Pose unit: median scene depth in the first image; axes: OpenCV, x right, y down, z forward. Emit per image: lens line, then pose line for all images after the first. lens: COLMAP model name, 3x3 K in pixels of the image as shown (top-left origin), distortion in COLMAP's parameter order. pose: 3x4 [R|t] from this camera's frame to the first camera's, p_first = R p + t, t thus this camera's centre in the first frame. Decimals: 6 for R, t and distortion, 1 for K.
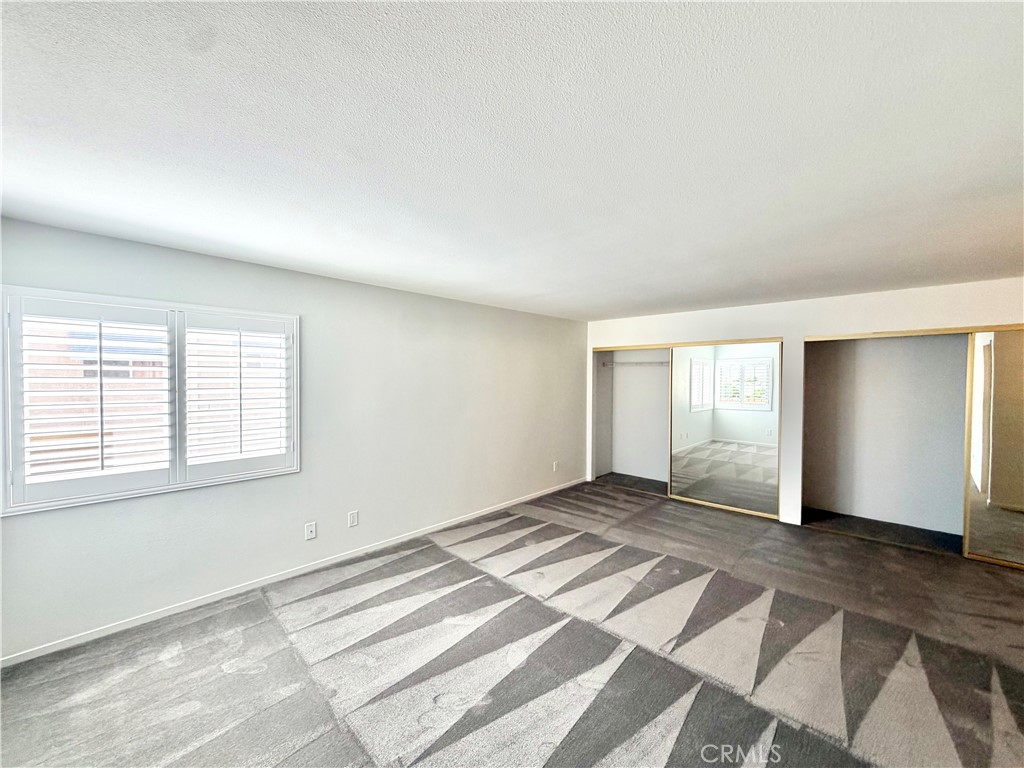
lens RADIAL K [[407.6, 0, 509.3], [0, 407.6, 385.3], [0, 0, 1]] dist [-0.000872, -0.000001]
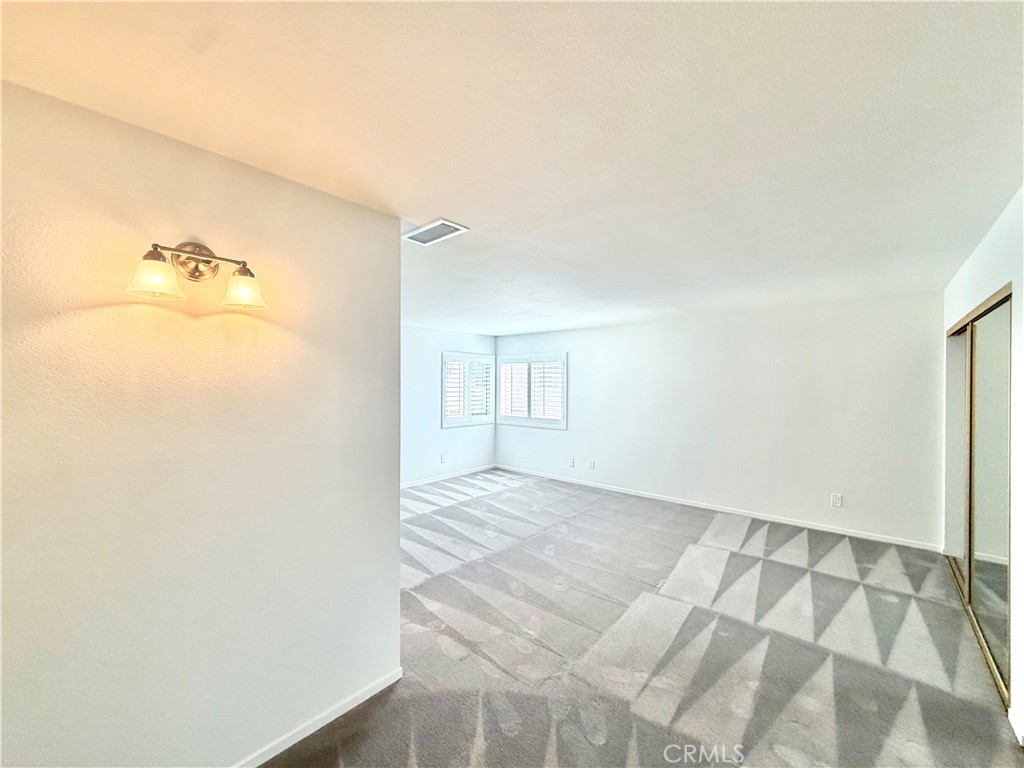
lens RADIAL K [[407.6, 0, 509.3], [0, 407.6, 385.3], [0, 0, 1]] dist [-0.000872, -0.000001]
pose [[0.032503, 0.001562, -0.999470, 1.513316], [-0.020016, 0.999799, 0.000911, -0.004674], [0.999271, 0.019976, 0.032527, 0.648346]]
